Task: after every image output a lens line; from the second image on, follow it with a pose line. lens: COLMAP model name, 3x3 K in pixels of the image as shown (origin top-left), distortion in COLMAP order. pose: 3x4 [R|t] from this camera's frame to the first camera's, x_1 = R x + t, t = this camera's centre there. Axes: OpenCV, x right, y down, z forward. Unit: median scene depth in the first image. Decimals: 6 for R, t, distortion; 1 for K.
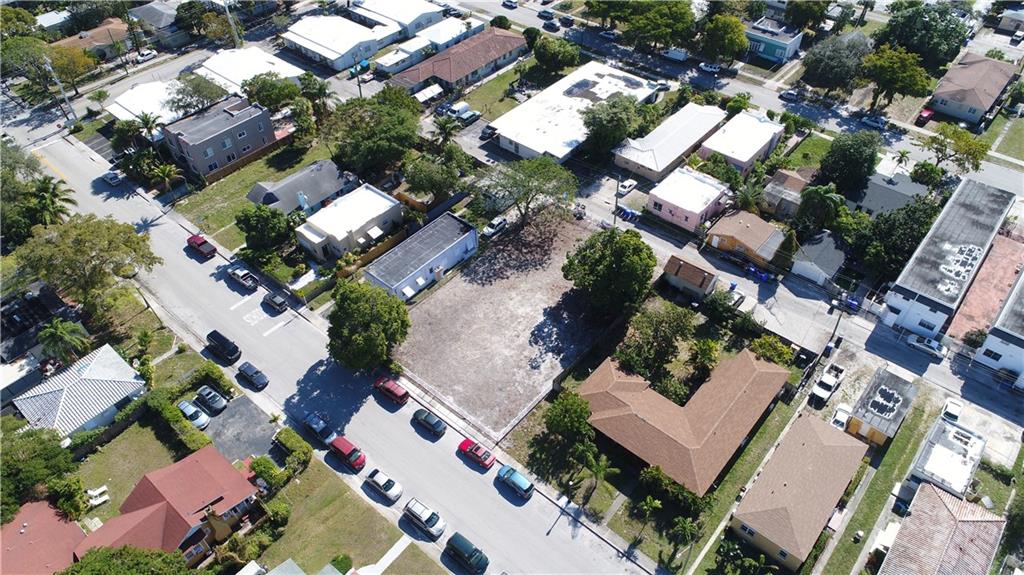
lens RADIAL K [[690.6, 0, 513.9], [0, 690.6, 283.1], [0, 0, 1]] dist [-0.000104, 0.005433]
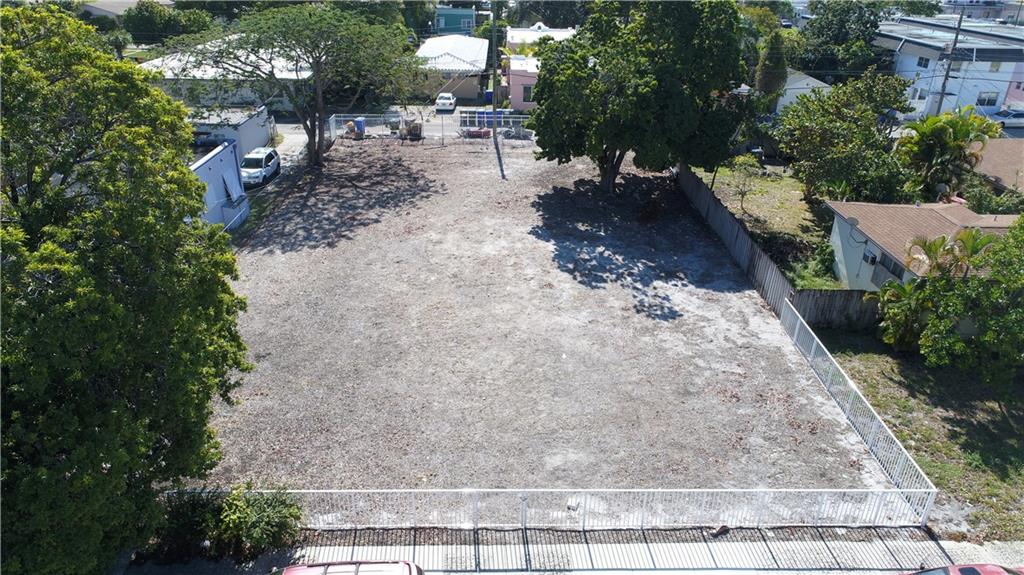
lens RADIAL K [[690.6, 0, 515.6], [0, 690.6, 290.1], [0, 0, 1]] dist [-0.000104, 0.005433]
pose [[0.745545, -0.269295, 0.609625, -0.204294], [0.441916, 0.884470, -0.149740, 0.121192], [-0.498871, 0.381041, 0.778419, 0.753901]]
